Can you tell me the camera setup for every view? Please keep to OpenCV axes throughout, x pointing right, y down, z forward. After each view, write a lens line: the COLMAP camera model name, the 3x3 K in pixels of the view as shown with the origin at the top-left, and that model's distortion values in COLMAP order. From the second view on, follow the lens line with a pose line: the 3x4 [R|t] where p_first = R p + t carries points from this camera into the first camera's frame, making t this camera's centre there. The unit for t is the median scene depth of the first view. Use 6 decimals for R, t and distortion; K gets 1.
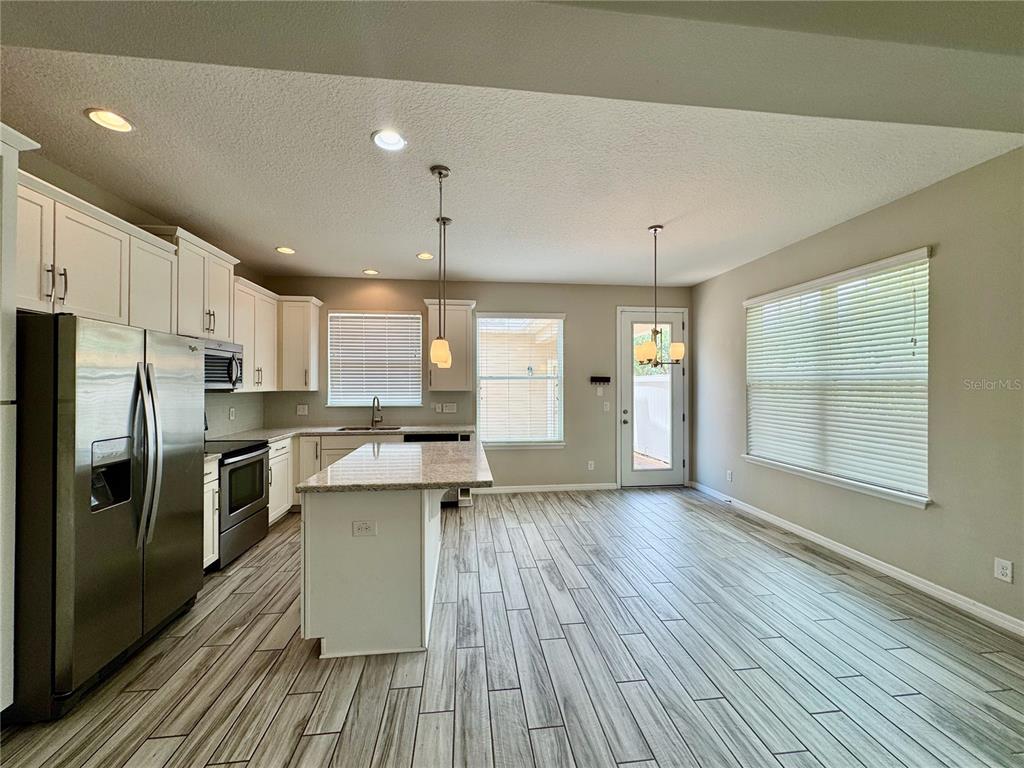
lens RADIAL K [[406.8, 0, 512.0], [0, 406.8, 384.0], [0, 0, 1]] dist [-0.000352, 0.000005]
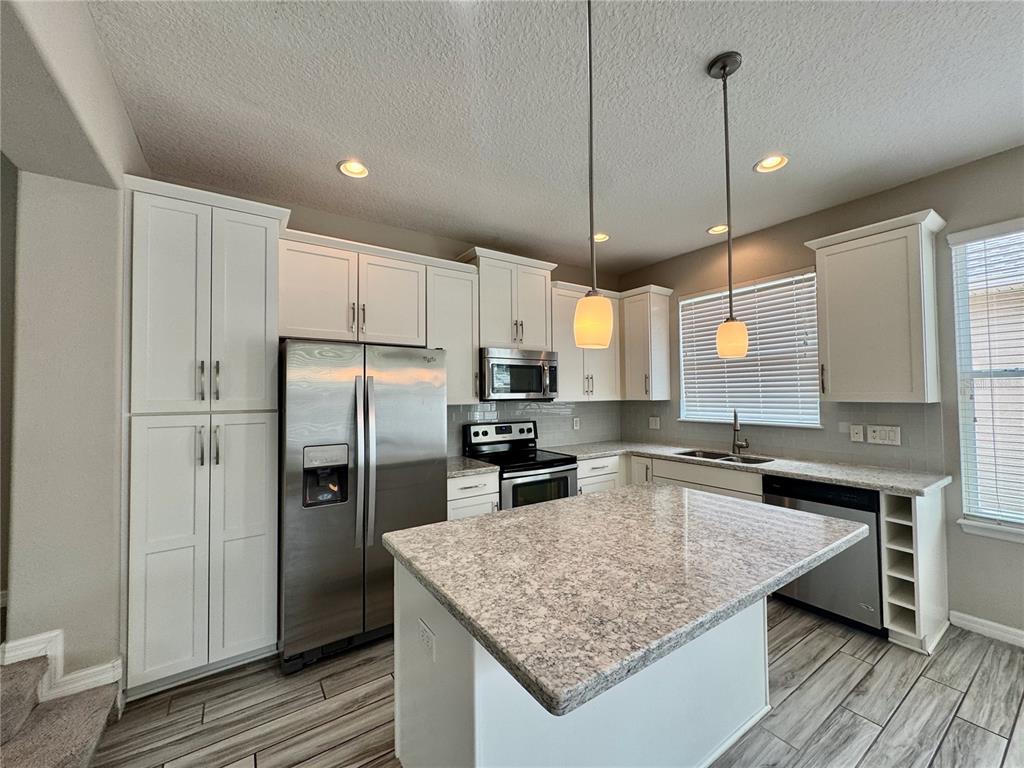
lens RADIAL K [[406.8, 0, 512.0], [0, 406.8, 384.0], [0, 0, 1]] dist [-0.000352, 0.000005]
pose [[0.455427, -0.028253, -0.889824, 0.128369], [0.013937, 0.999600, -0.024605, 0.000134], [0.890164, -0.001196, 0.455639, 0.467802]]
